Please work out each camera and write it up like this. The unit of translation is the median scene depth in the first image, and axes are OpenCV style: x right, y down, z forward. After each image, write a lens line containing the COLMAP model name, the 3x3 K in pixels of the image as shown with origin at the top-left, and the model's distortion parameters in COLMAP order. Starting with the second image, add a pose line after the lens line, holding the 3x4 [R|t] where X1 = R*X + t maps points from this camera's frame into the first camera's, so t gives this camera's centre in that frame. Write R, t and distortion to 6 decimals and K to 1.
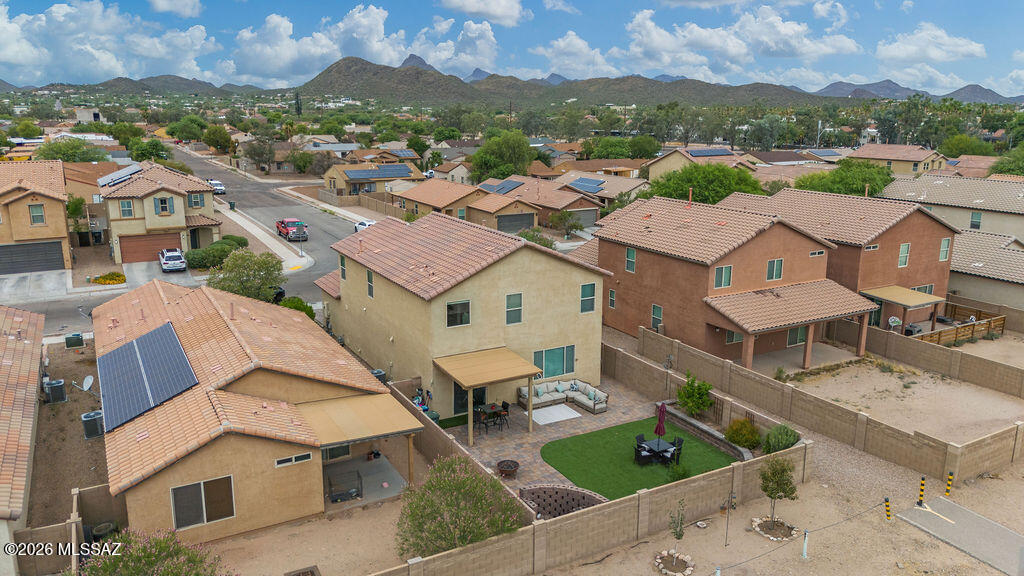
lens RADIAL K [[755.5, 0, 512.0], [0, 755.5, 288.0], [0, 0, 1]] dist [0.075047, -0.088270]
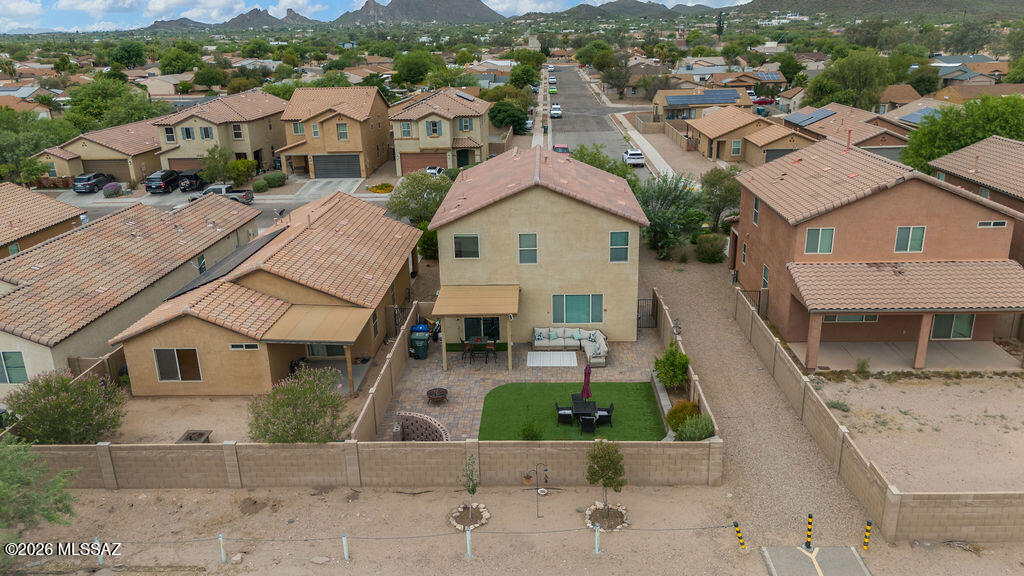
lens RADIAL K [[755.5, 0, 512.0], [0, 755.5, 288.0], [0, 0, 1]] dist [0.075047, -0.088270]
pose [[0.850024, 0.143097, -0.506934, 0.470361], [-0.092783, 0.988020, 0.123319, -0.039430], [0.518508, -0.057789, 0.853118, 0.130652]]
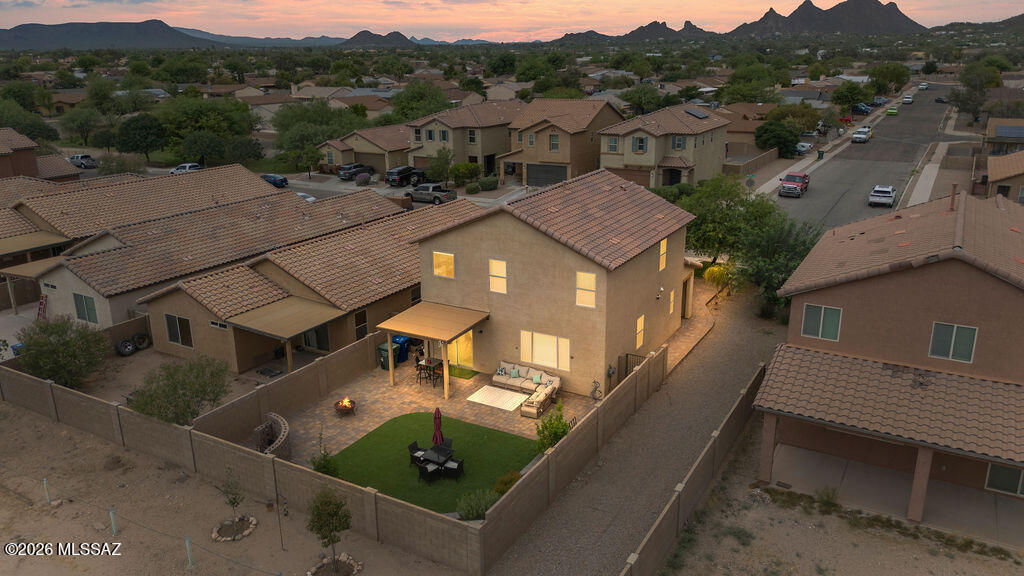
lens RADIAL K [[755.5, 0, 512.0], [0, 755.5, 288.0], [0, 0, 1]] dist [0.075047, -0.088270]
pose [[0.506980, 0.246439, -0.825977, 0.743055], [-0.185580, 0.966992, 0.174604, -0.117615], [0.841743, 0.064764, 0.535980, 0.490164]]
